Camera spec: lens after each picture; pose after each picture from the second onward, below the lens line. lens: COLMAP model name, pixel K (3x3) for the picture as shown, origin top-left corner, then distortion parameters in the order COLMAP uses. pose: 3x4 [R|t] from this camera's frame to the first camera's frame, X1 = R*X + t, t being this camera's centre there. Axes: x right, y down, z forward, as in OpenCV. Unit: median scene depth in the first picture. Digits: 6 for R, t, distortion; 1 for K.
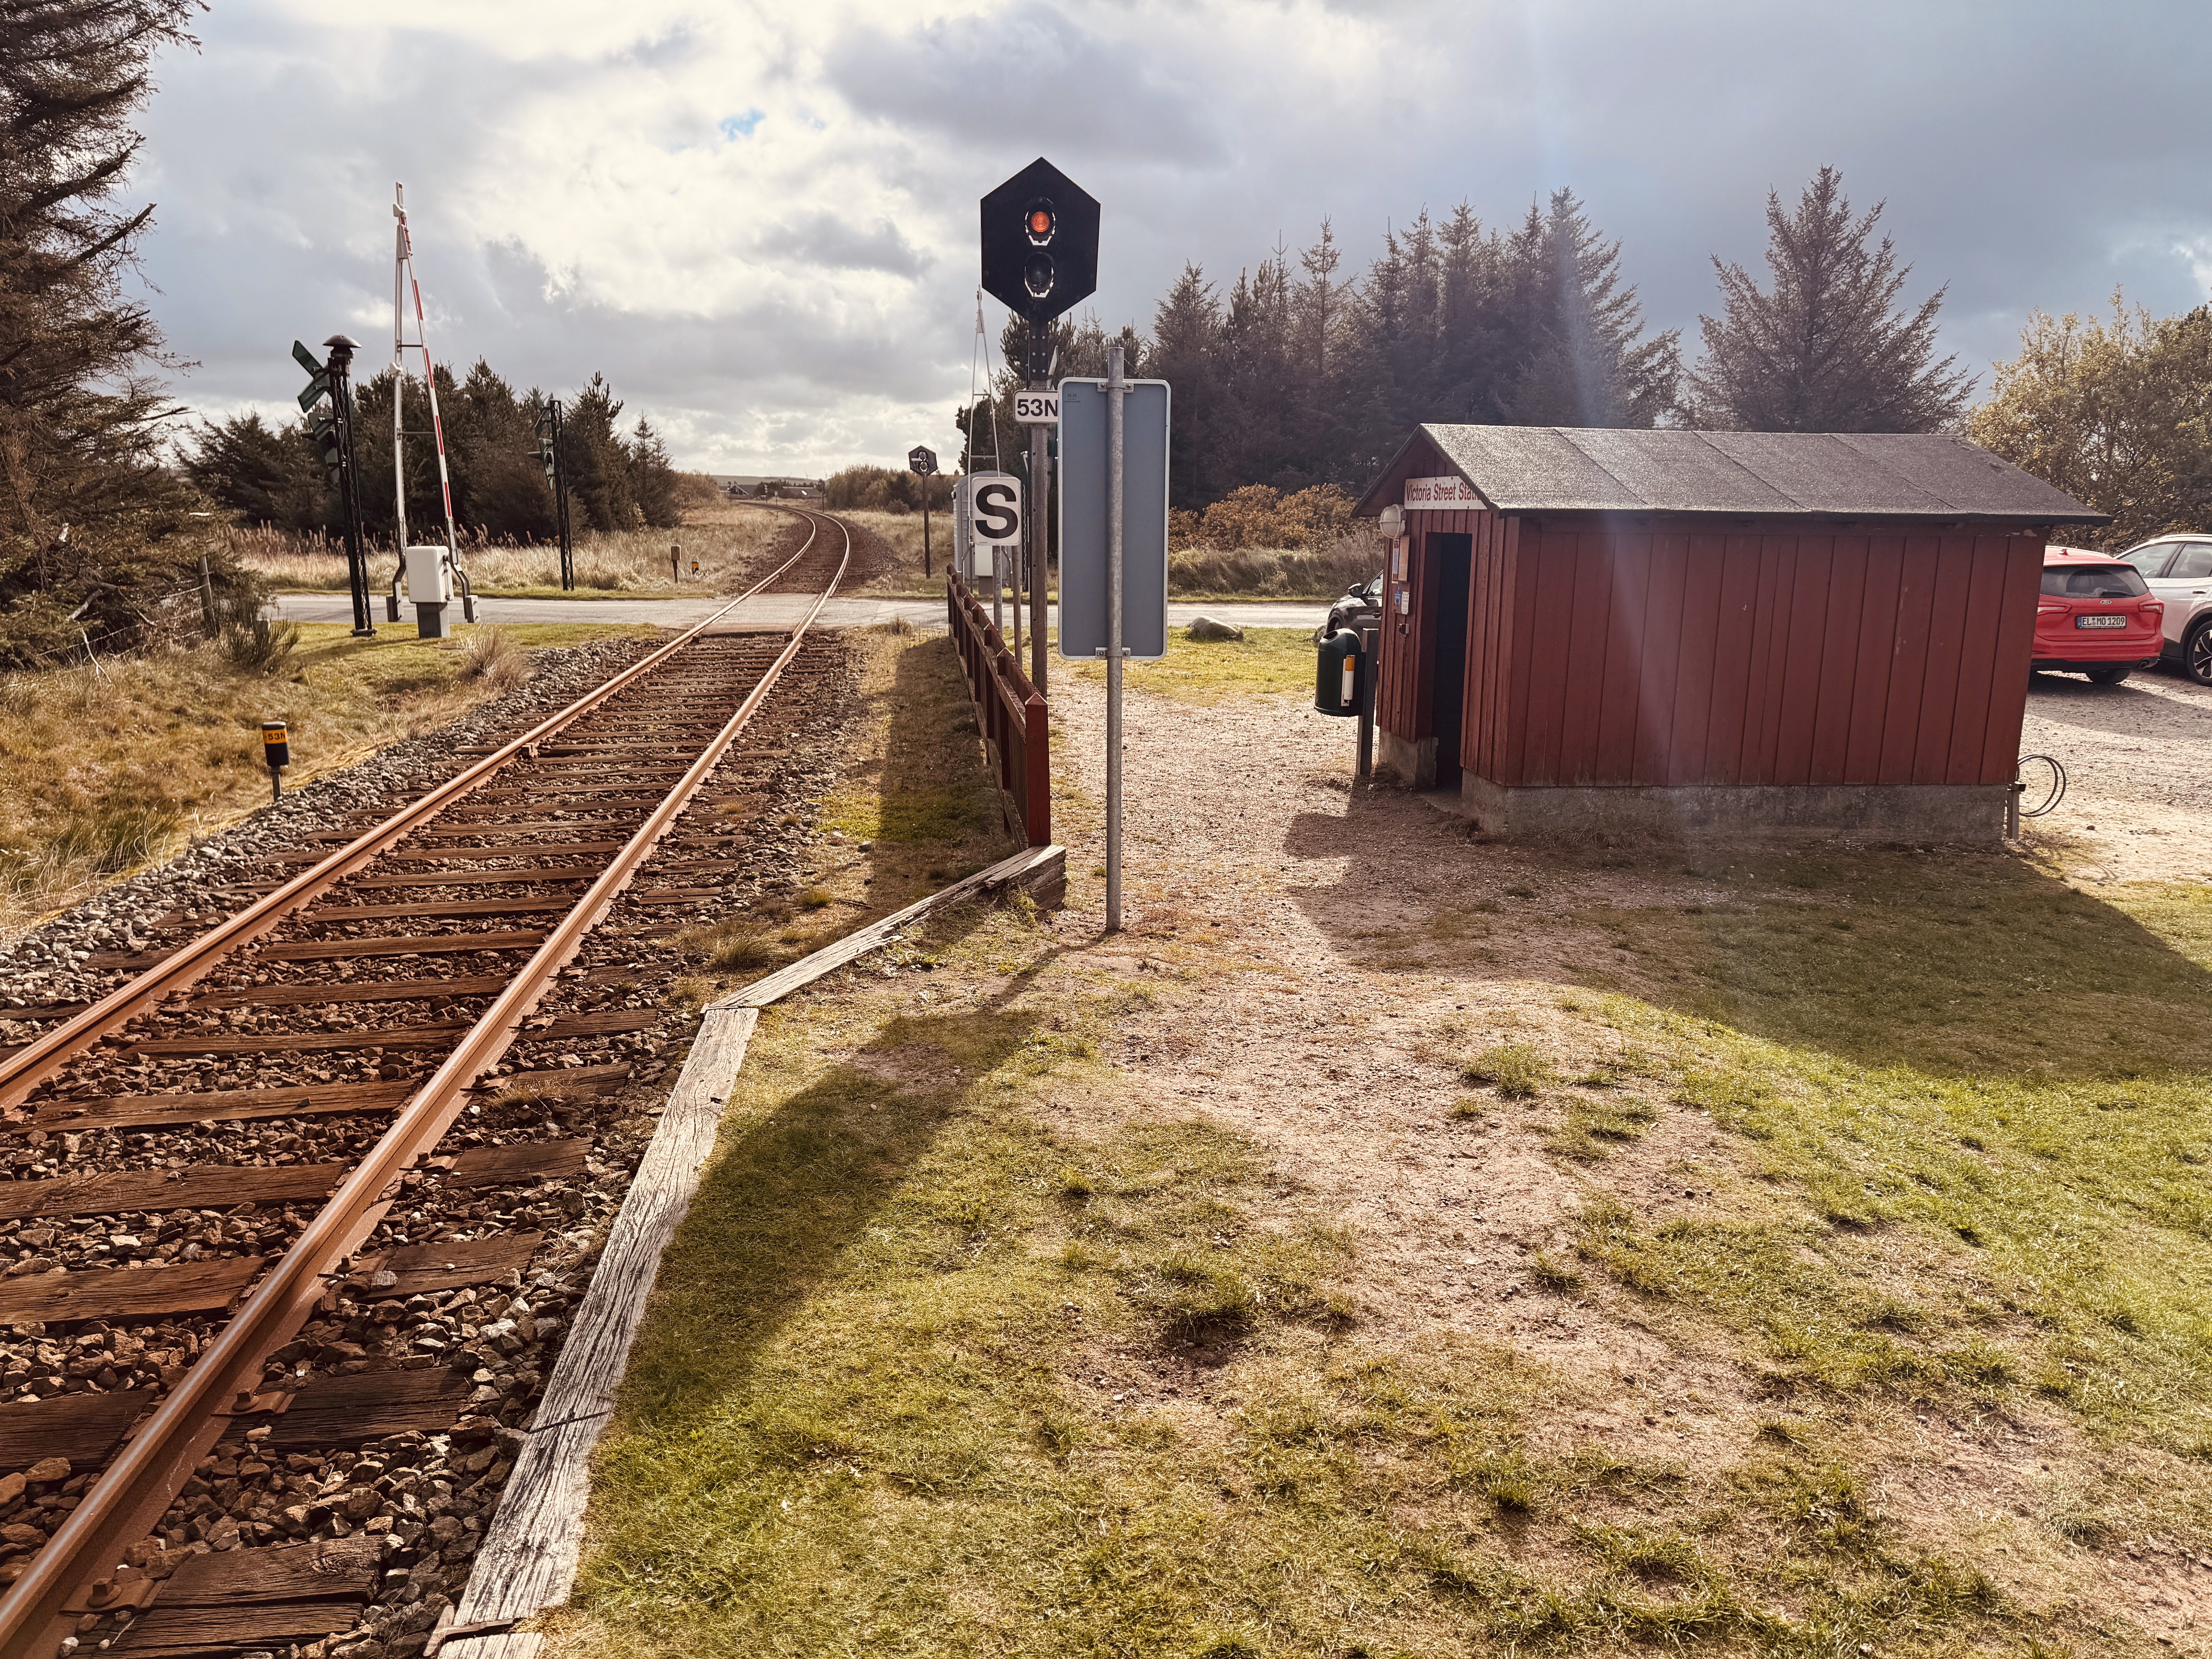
lens RADIAL K [[1542.9, 0, 1118.9], [0, 1542.9, 822.3], [0, 0, 1]] dist [0.110255, -0.140523]
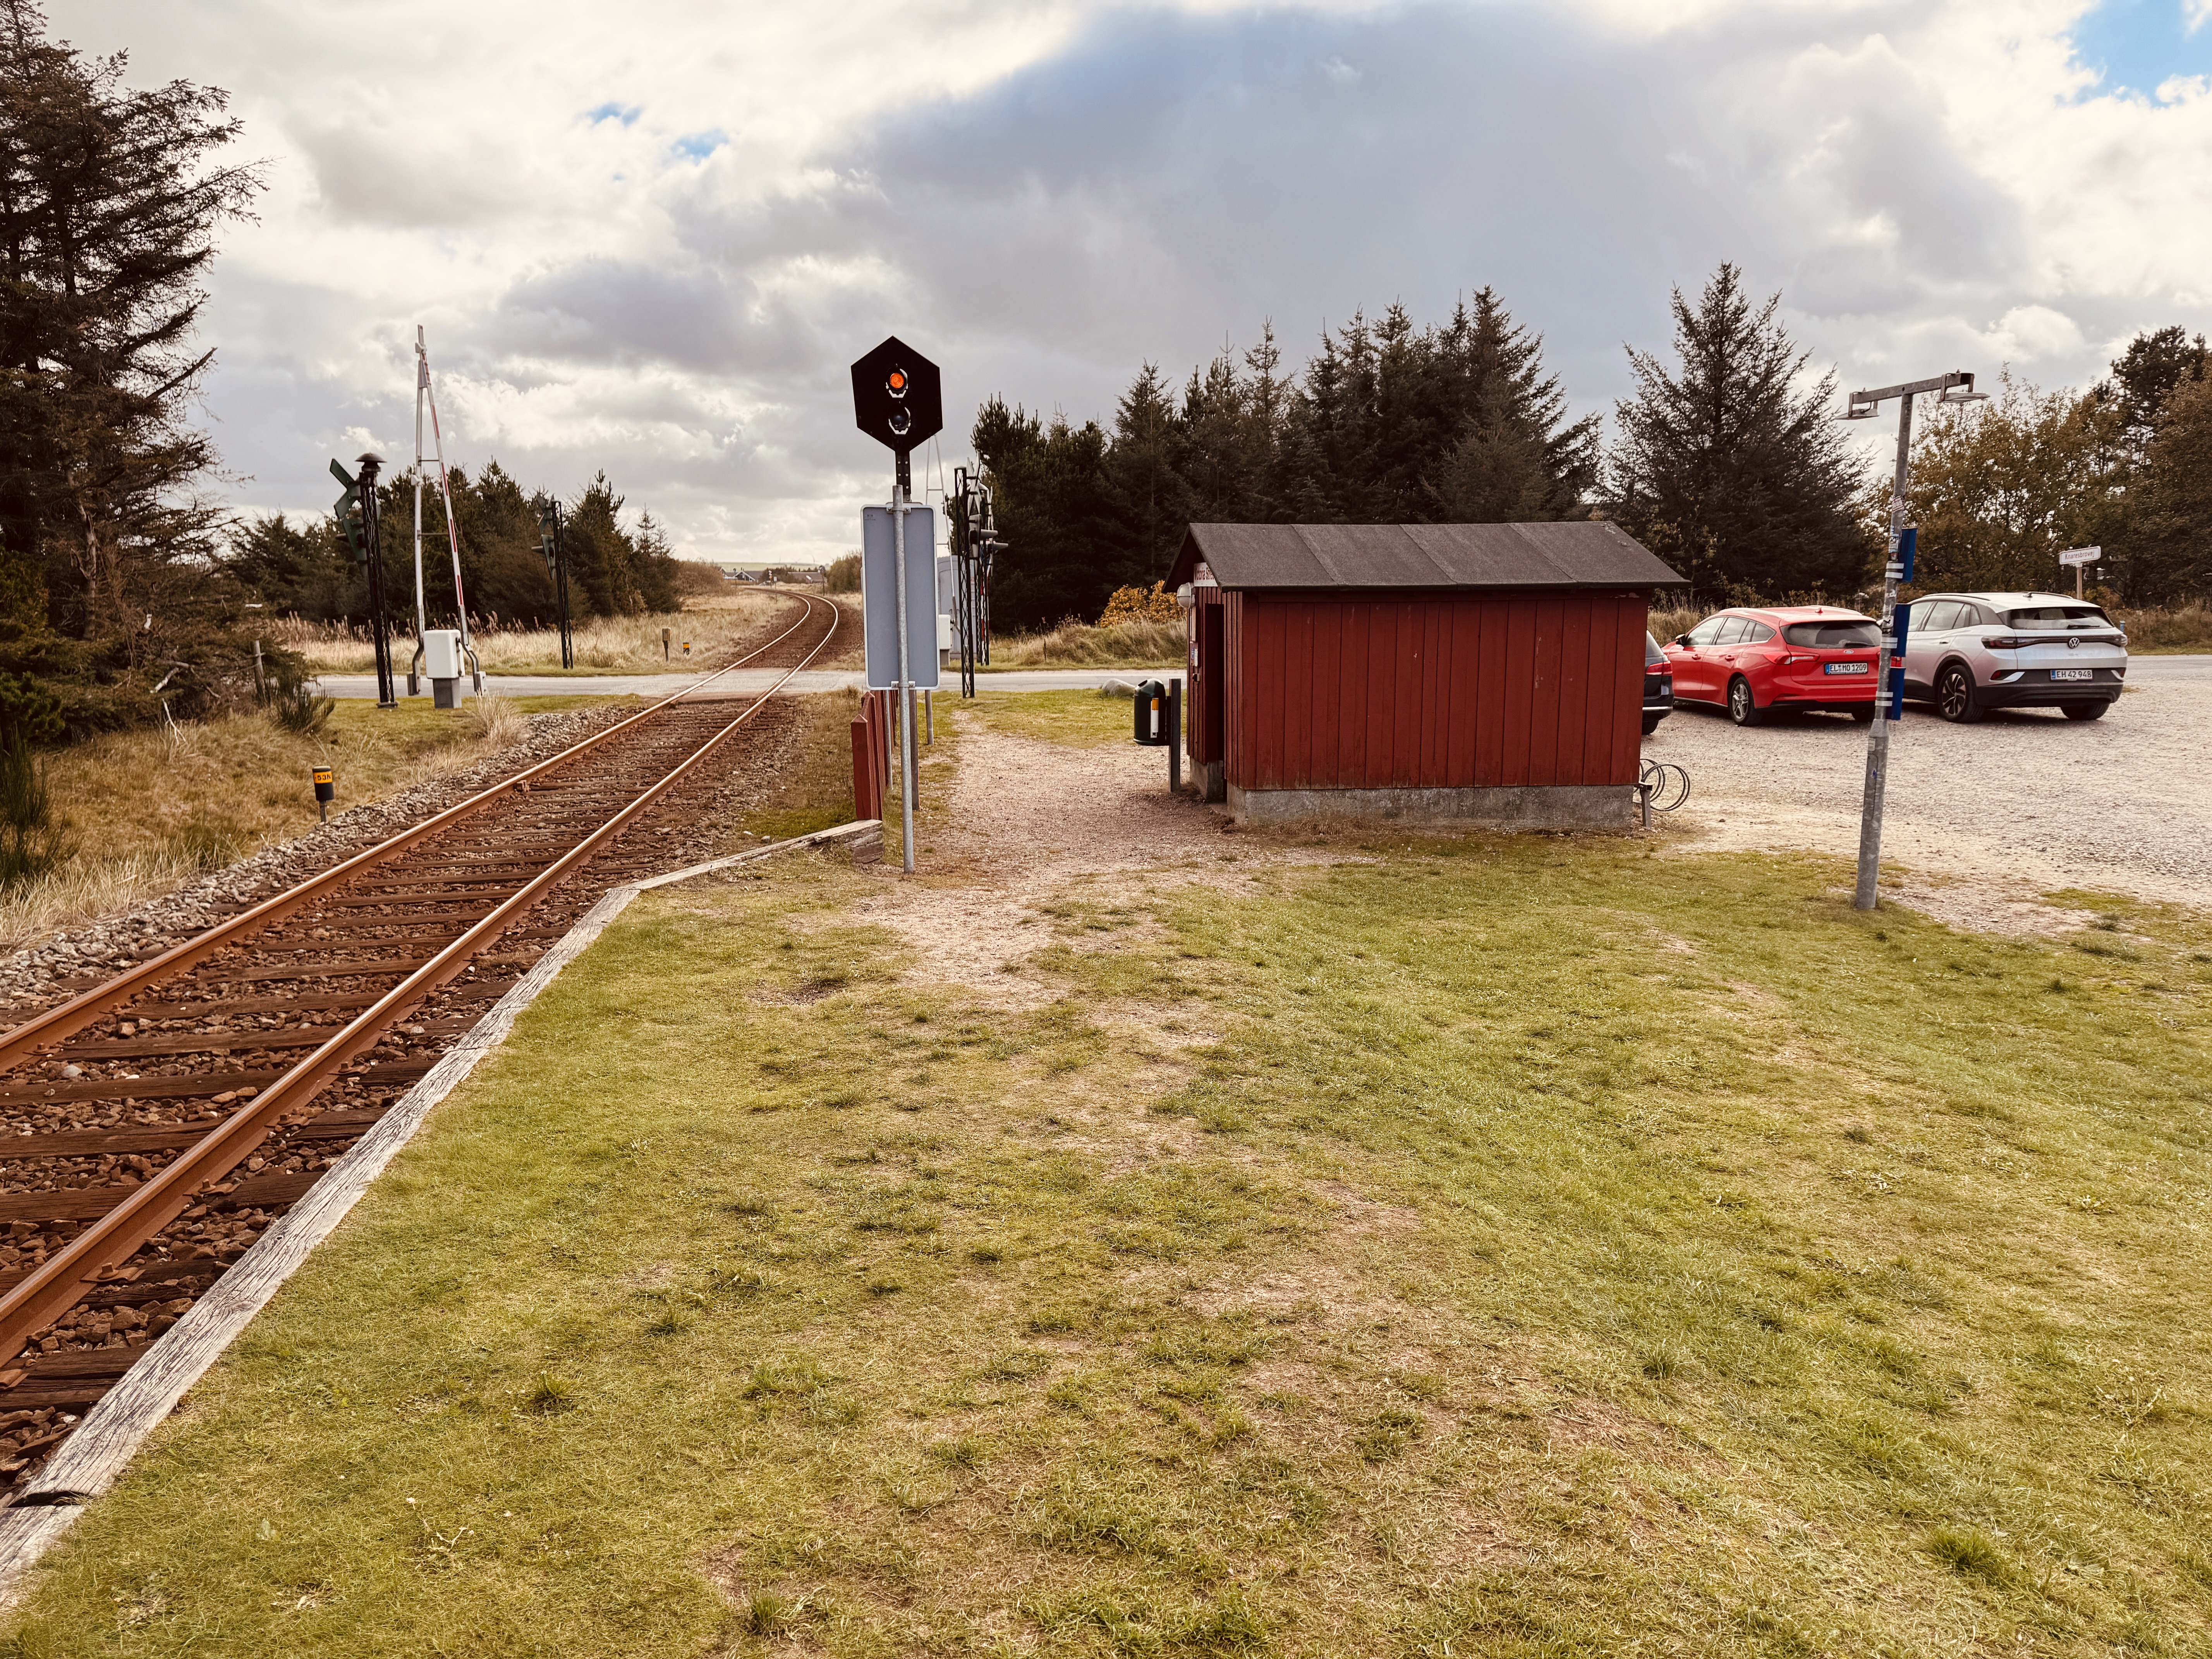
lens RADIAL K [[1549.8, 0, 1105.1], [0, 1549.8, 826.3], [0, 0, 1]] dist [0.178381, -0.299206]
pose [[0.999738, -0.014867, -0.017401, 0.064740], [0.014022, 0.998763, -0.047707, 0.030460], [0.018089, 0.047451, 0.998710, -0.148346]]
